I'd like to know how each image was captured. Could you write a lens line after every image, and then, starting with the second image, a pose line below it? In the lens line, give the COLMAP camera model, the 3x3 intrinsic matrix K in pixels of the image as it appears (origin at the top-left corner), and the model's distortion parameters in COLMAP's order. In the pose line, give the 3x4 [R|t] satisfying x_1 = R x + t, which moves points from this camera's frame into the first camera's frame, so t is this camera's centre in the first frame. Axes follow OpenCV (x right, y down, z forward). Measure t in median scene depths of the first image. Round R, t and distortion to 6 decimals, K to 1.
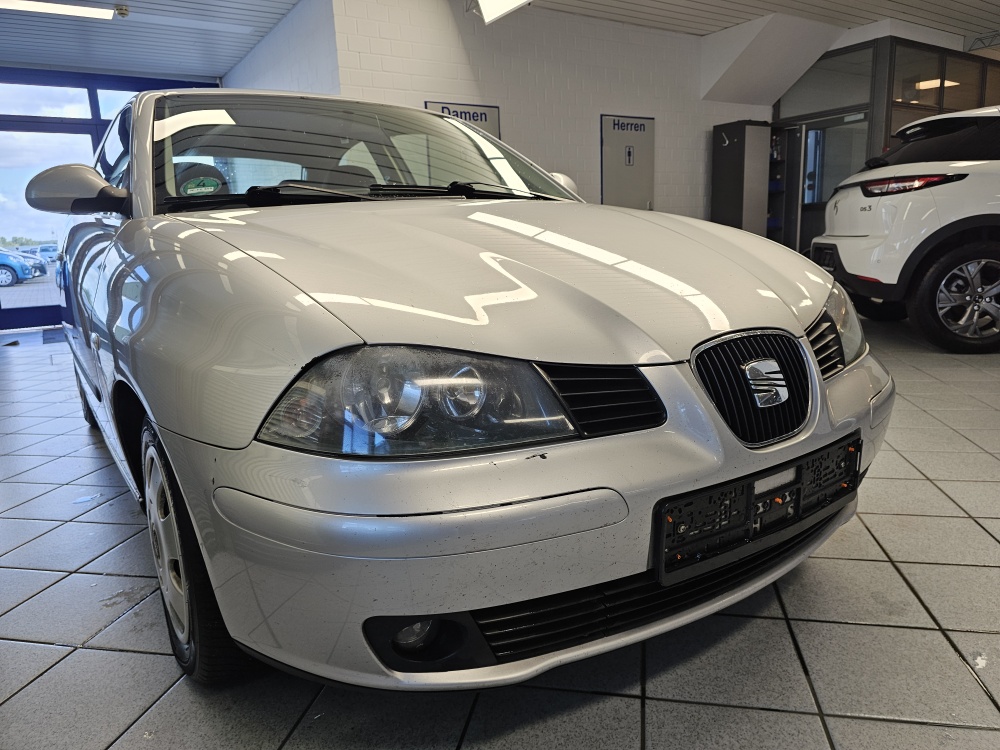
lens RADIAL K [[670.0, 0, 504.2], [0, 670.0, 371.8], [0, 0, 1]] dist [0.071433, -0.091453]
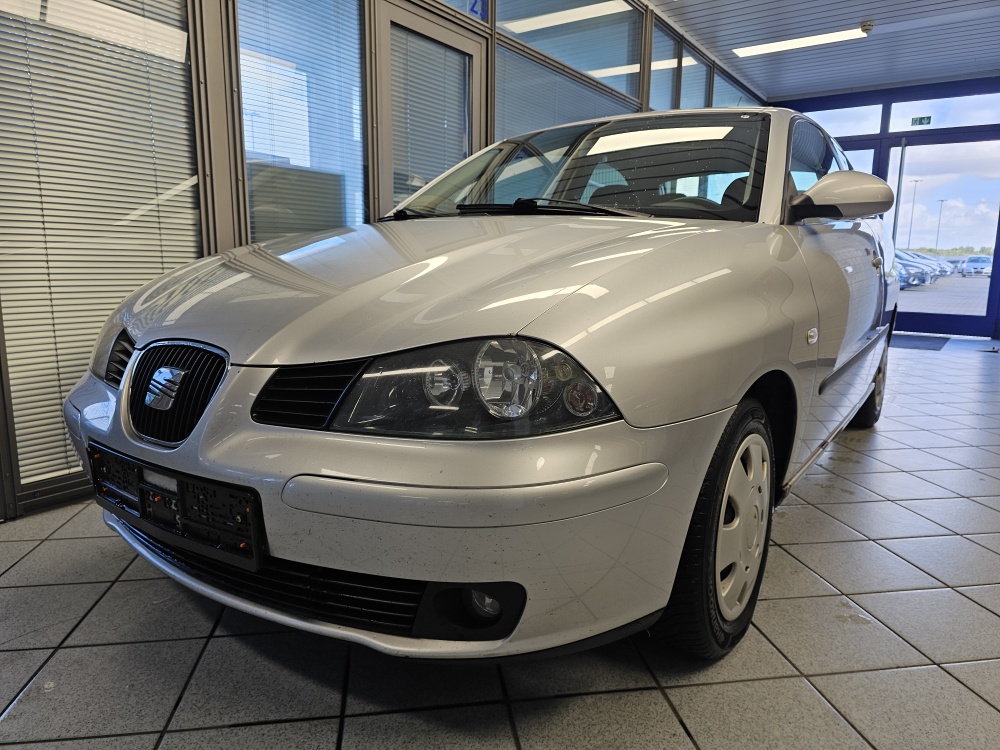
lens RADIAL K [[670.0, 0, 504.2], [0, 670.0, 371.8], [0, 0, 1]] dist [0.071433, -0.091453]
pose [[0.351514, 0.203715, -0.913749, 0.277471], [-0.217476, 0.967106, 0.131949, -0.047565], [0.910572, 0.152336, 0.384255, 0.190105]]
